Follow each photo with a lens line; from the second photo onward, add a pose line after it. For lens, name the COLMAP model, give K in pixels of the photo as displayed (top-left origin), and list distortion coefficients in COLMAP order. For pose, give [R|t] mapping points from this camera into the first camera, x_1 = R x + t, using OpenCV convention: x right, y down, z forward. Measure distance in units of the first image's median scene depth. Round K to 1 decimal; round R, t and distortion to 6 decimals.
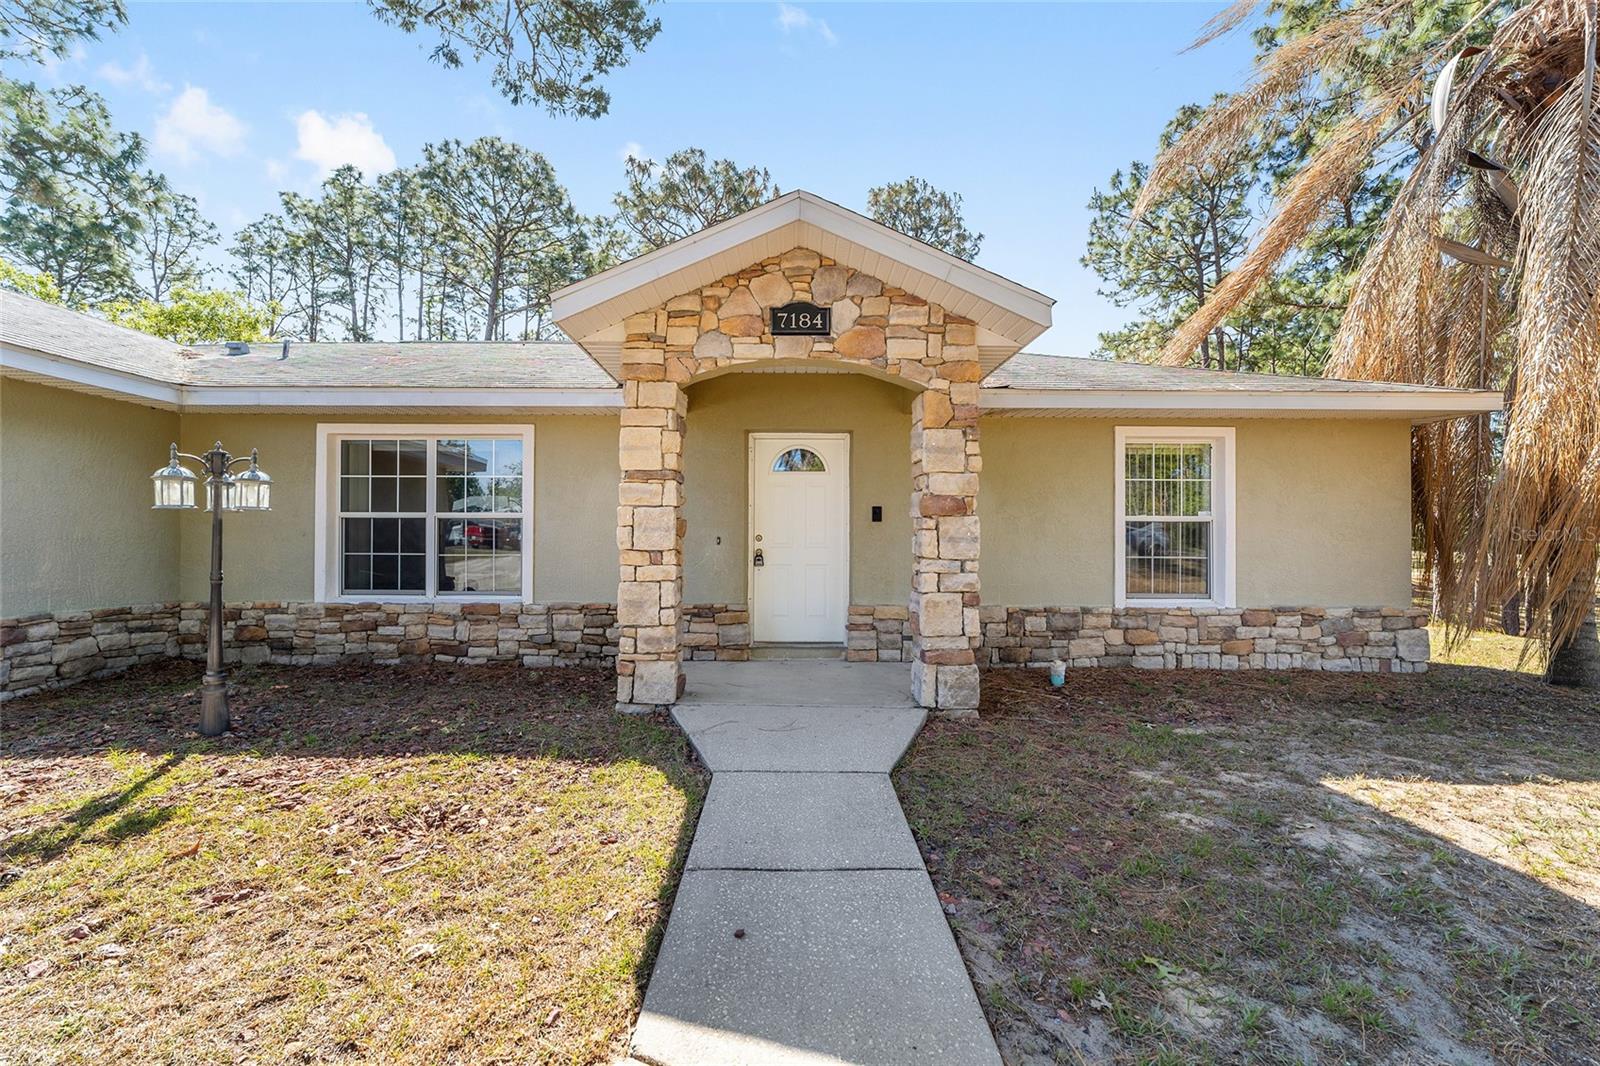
lens RADIAL K [[614.2, 0, 795.5], [0, 614.2, 537.8], [0, 0, 1]] dist [-0.012608, 0.007123]
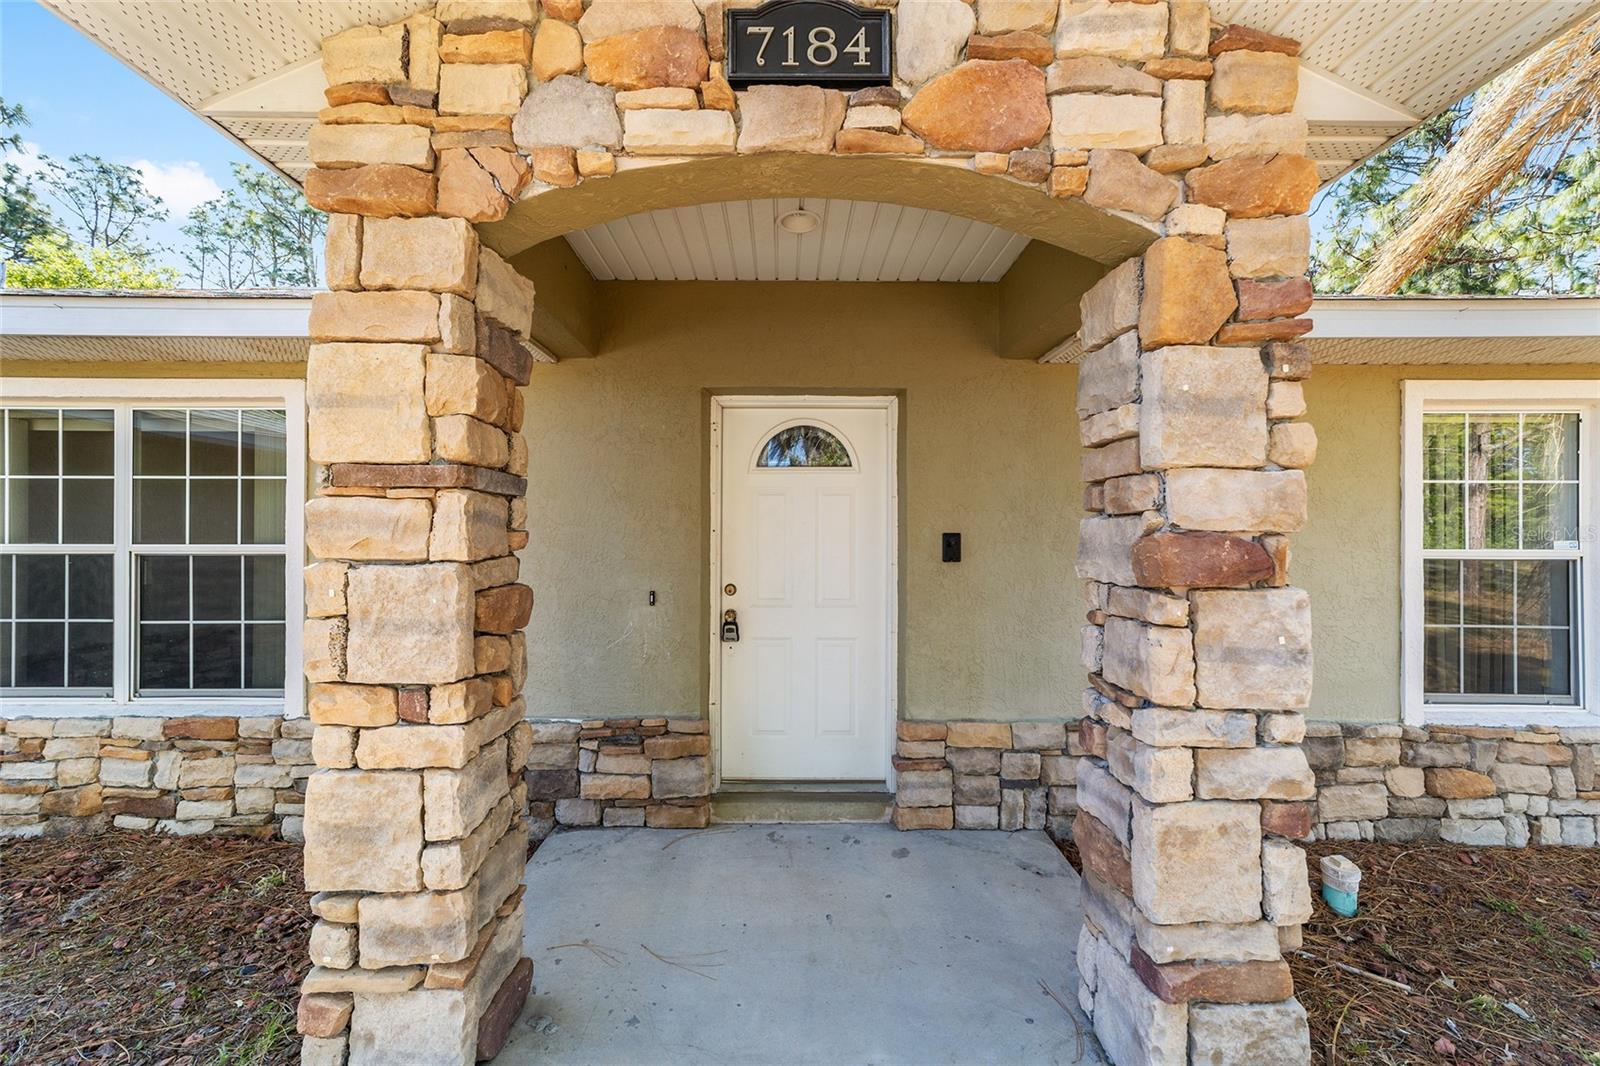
lens RADIAL K [[614.2, 0, 798.3], [0, 614.2, 538.1], [0, 0, 1]] dist [-0.012608, 0.007123]
pose [[0.999998, -0.001523, 0.001062, 0.000289], [0.001518, 0.999988, 0.004737, -0.050275], [-0.001069, -0.004736, 0.999988, 0.479746]]
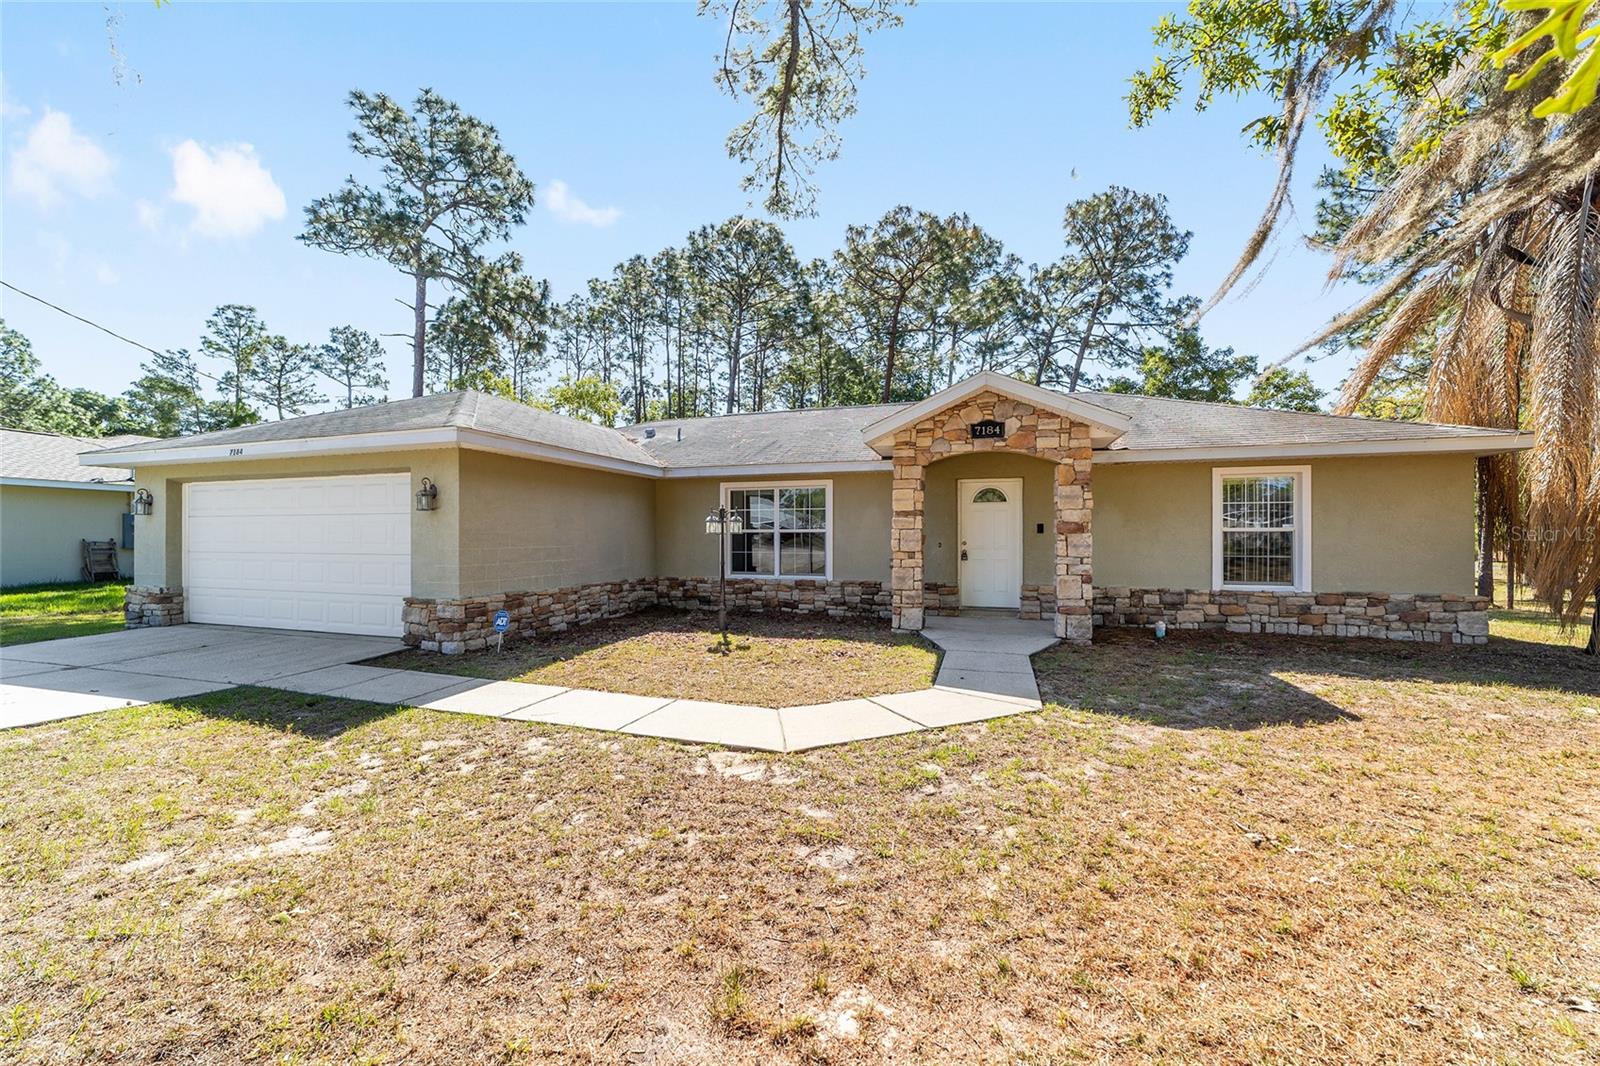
lens RADIAL K [[614.2, 0, 790.3], [0, 614.2, 536.7], [0, 0, 1]] dist [-0.012608, 0.007123]
pose [[0.946870, -0.004699, -0.321581, 0.029080], [0.005851, 0.999979, 0.002616, -0.025562], [0.321562, -0.004359, 0.946878, -0.741714]]
